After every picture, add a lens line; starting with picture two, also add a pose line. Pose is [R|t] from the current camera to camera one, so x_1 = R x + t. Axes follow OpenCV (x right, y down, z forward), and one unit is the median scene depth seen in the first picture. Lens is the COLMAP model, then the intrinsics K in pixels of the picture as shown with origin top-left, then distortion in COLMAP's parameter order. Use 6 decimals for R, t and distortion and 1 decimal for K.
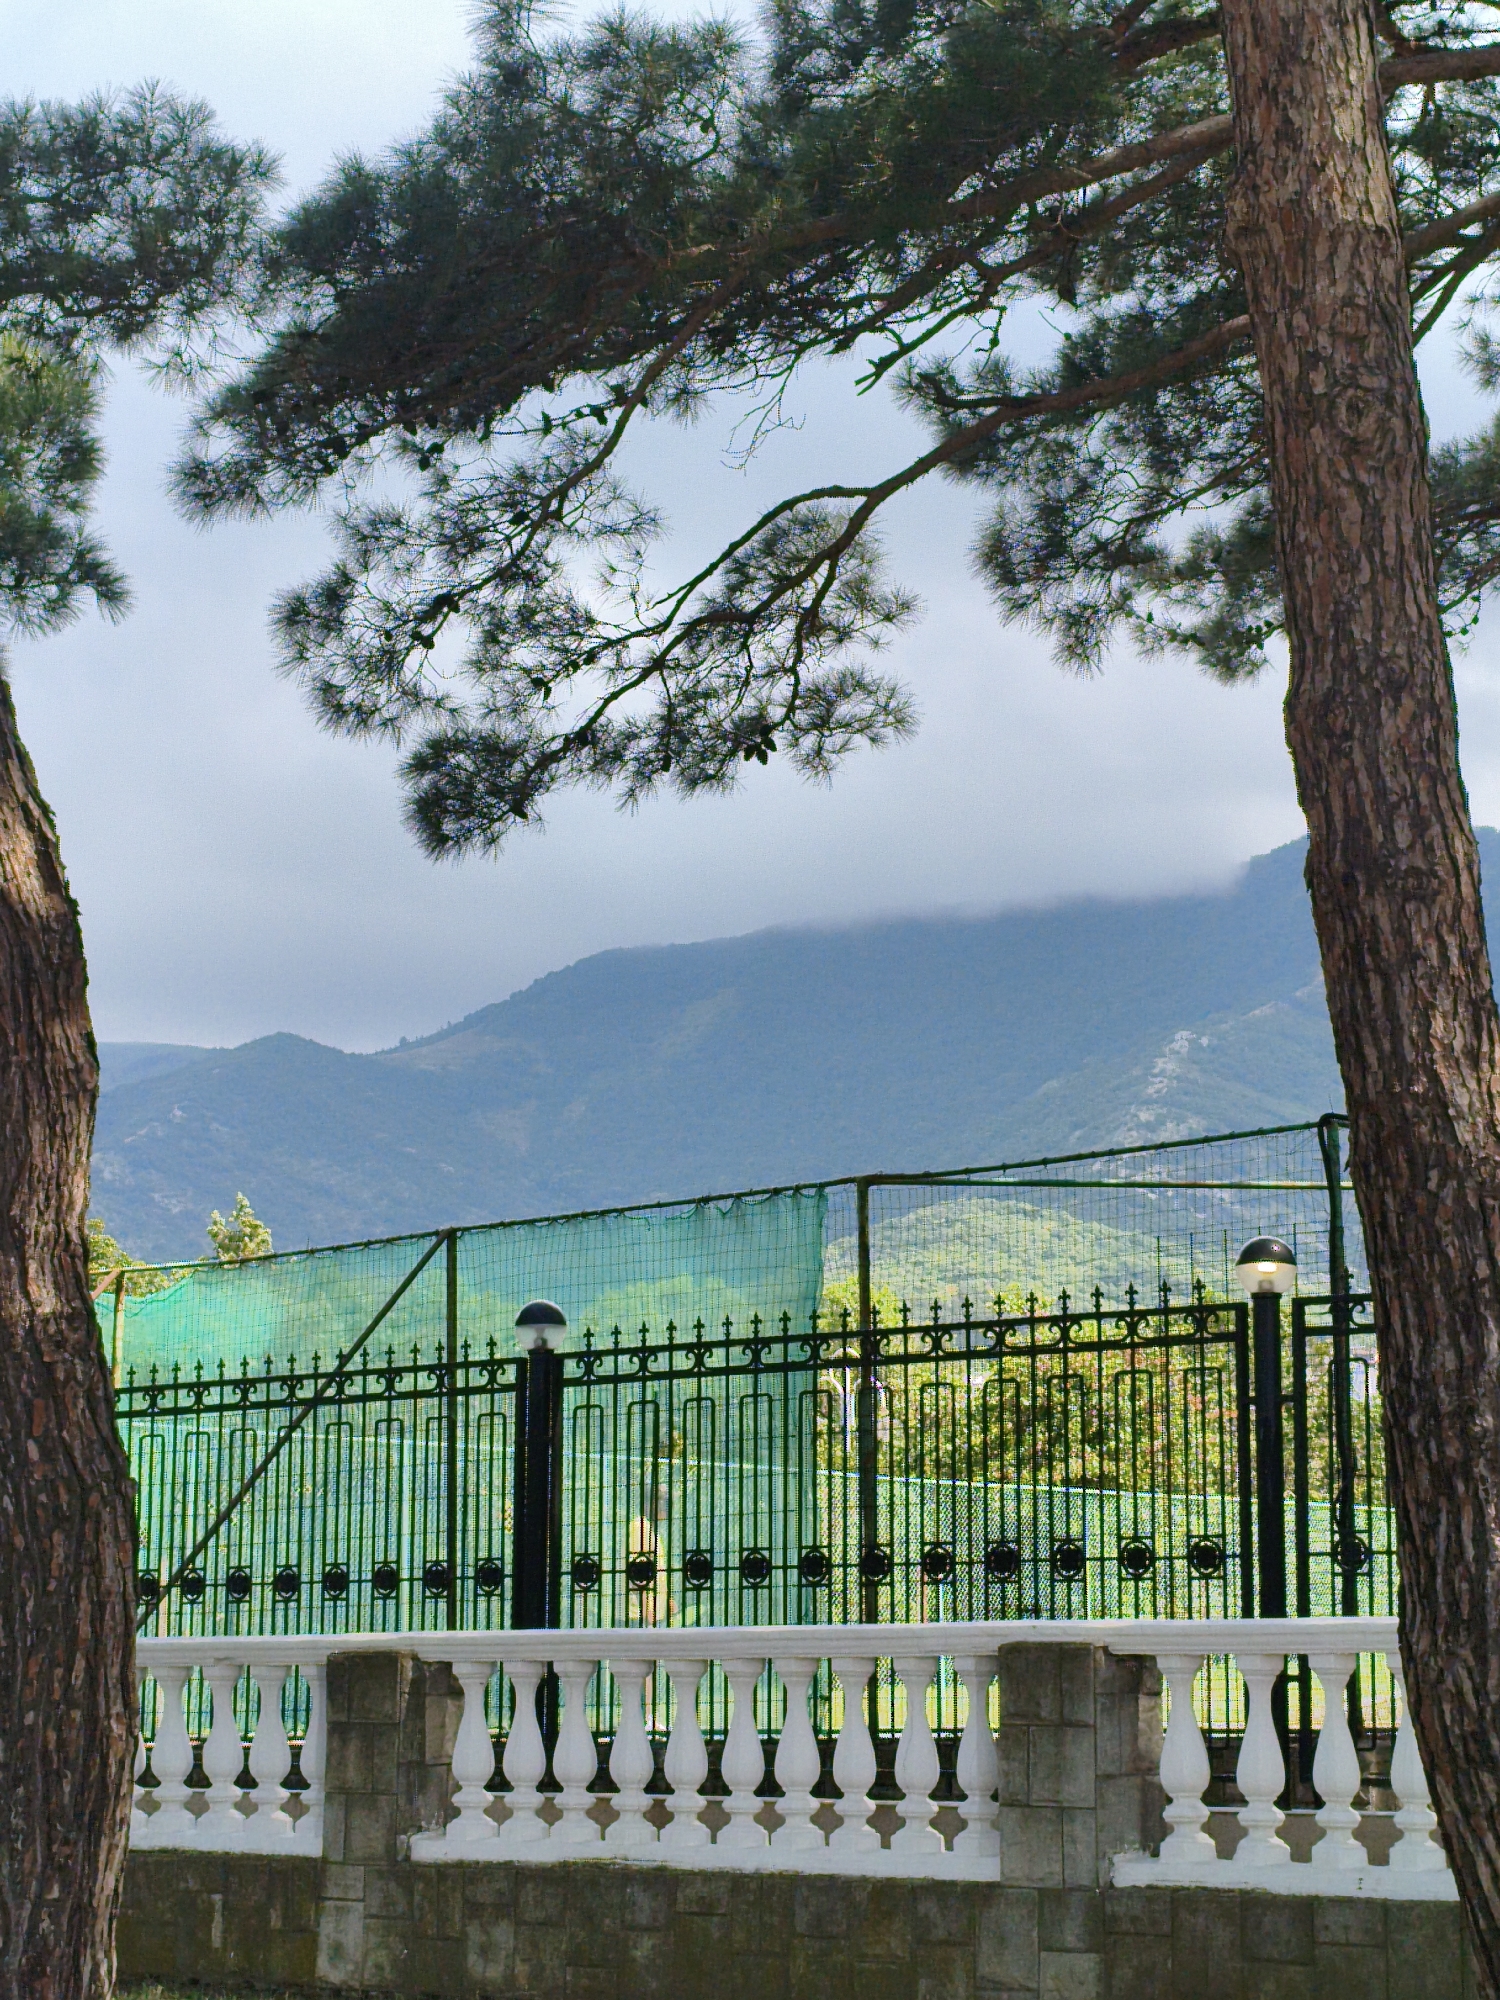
lens RADIAL K [[4032.8, 0, 750.0], [0, 4032.8, 1000.0], [0, 0, 1]] dist [0.189436, -0.560360]
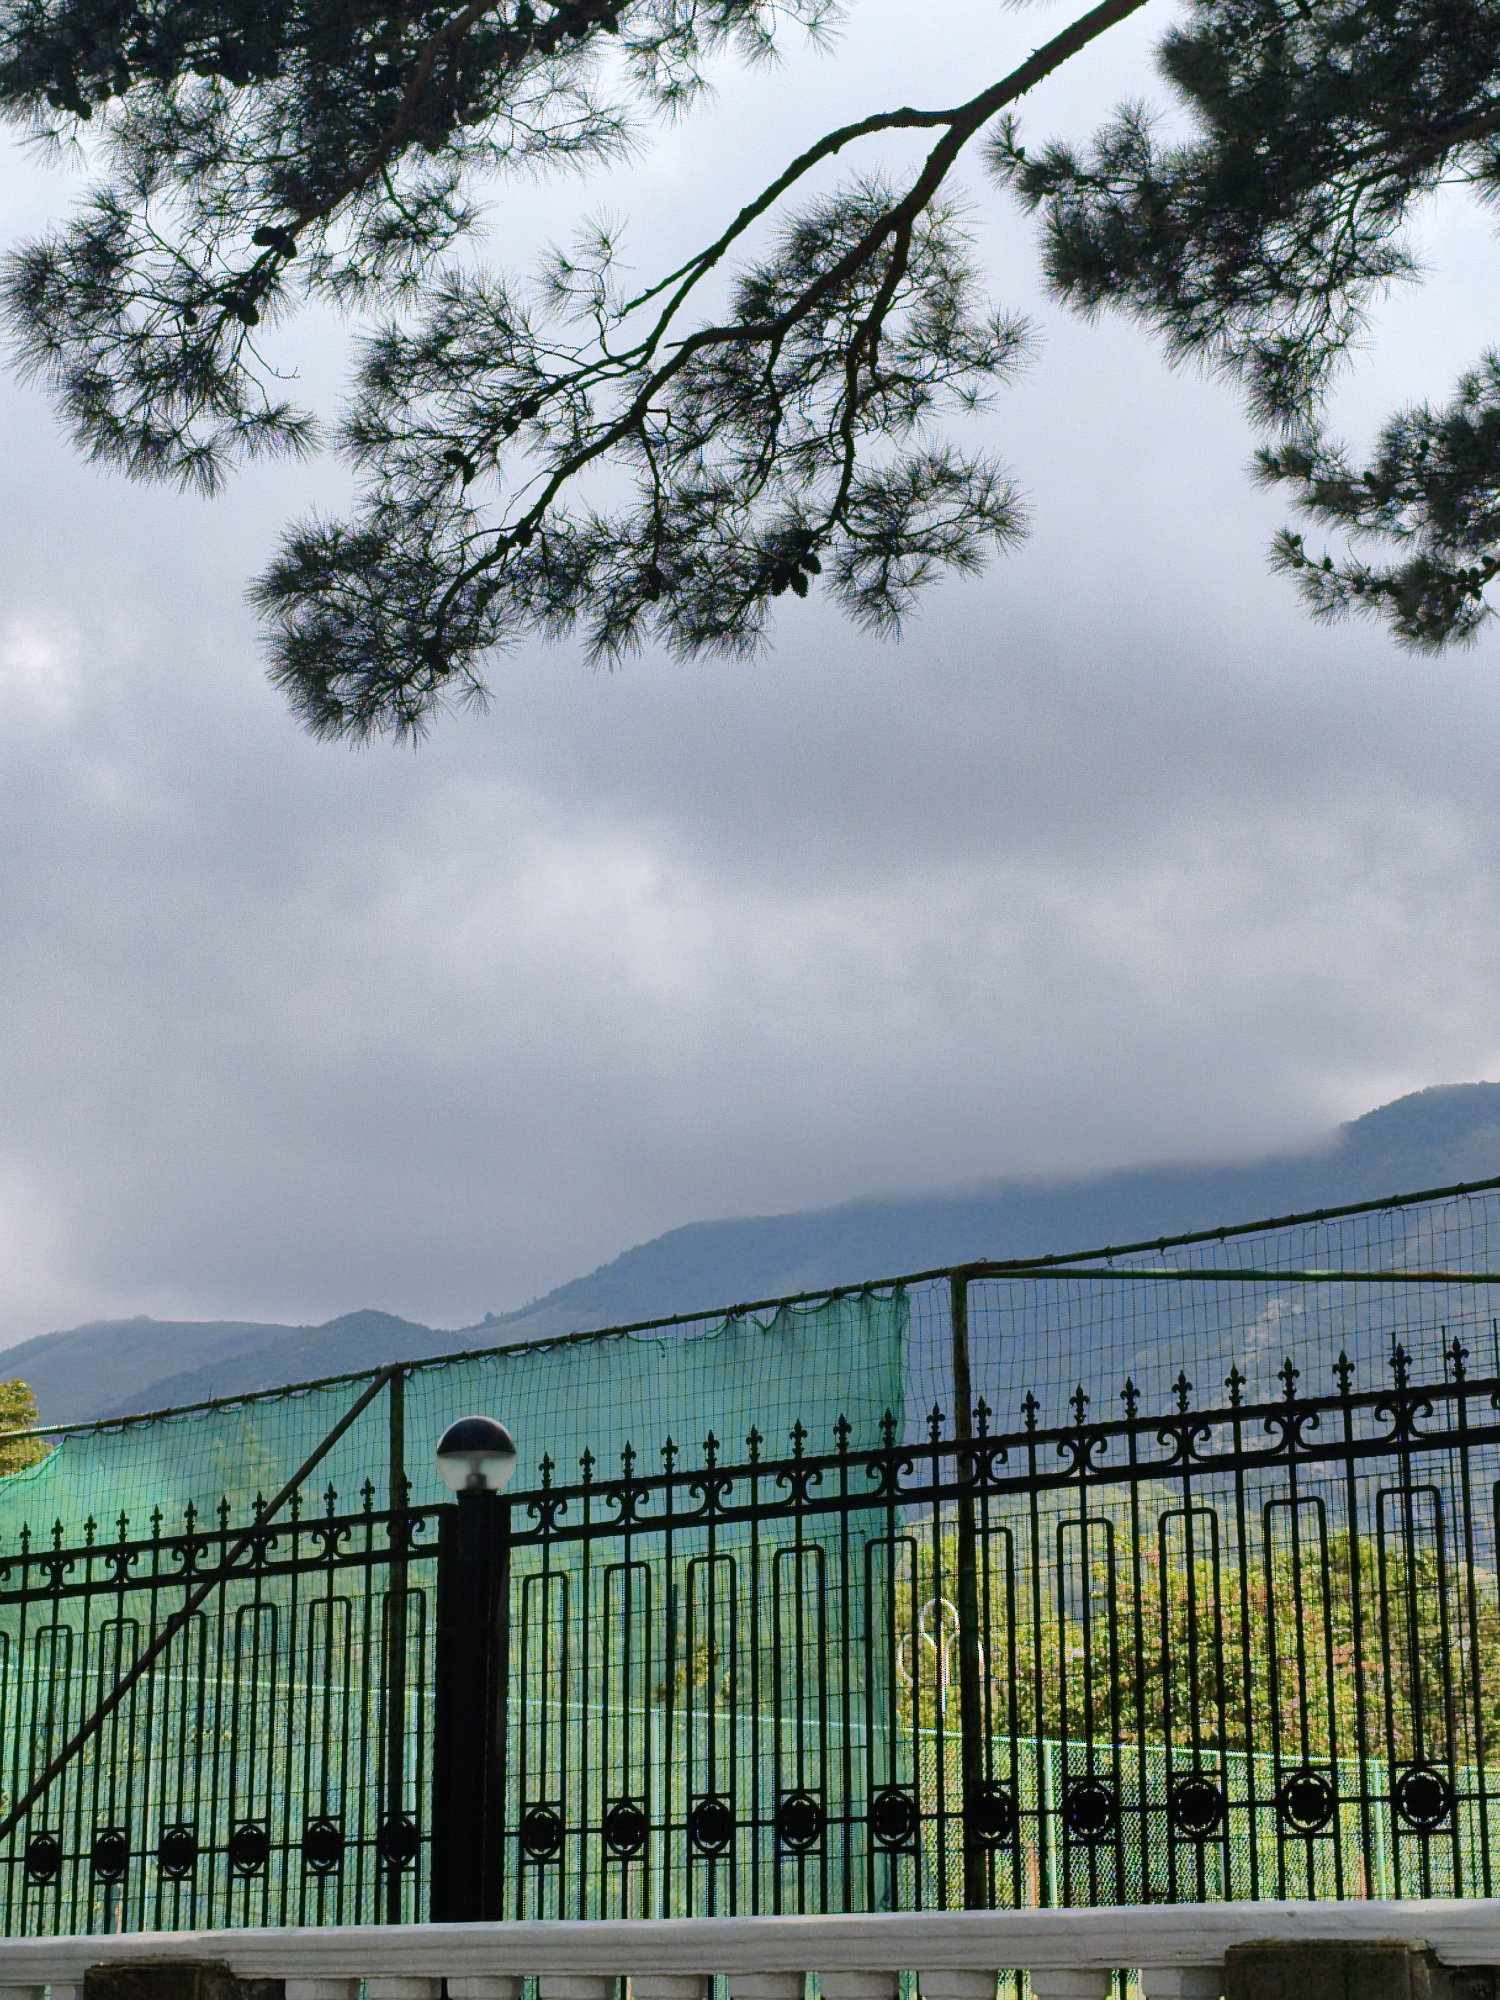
lens RADIAL K [[4032.8, 0, 750.0], [0, 4032.8, 1000.0], [0, 0, 1]] dist [0.189436, -0.560360]
pose [[0.999717, -0.011323, -0.020899, 0.007940], [0.009879, 0.997640, -0.067950, 0.052774], [0.021619, 0.067724, 0.997470, 0.341349]]
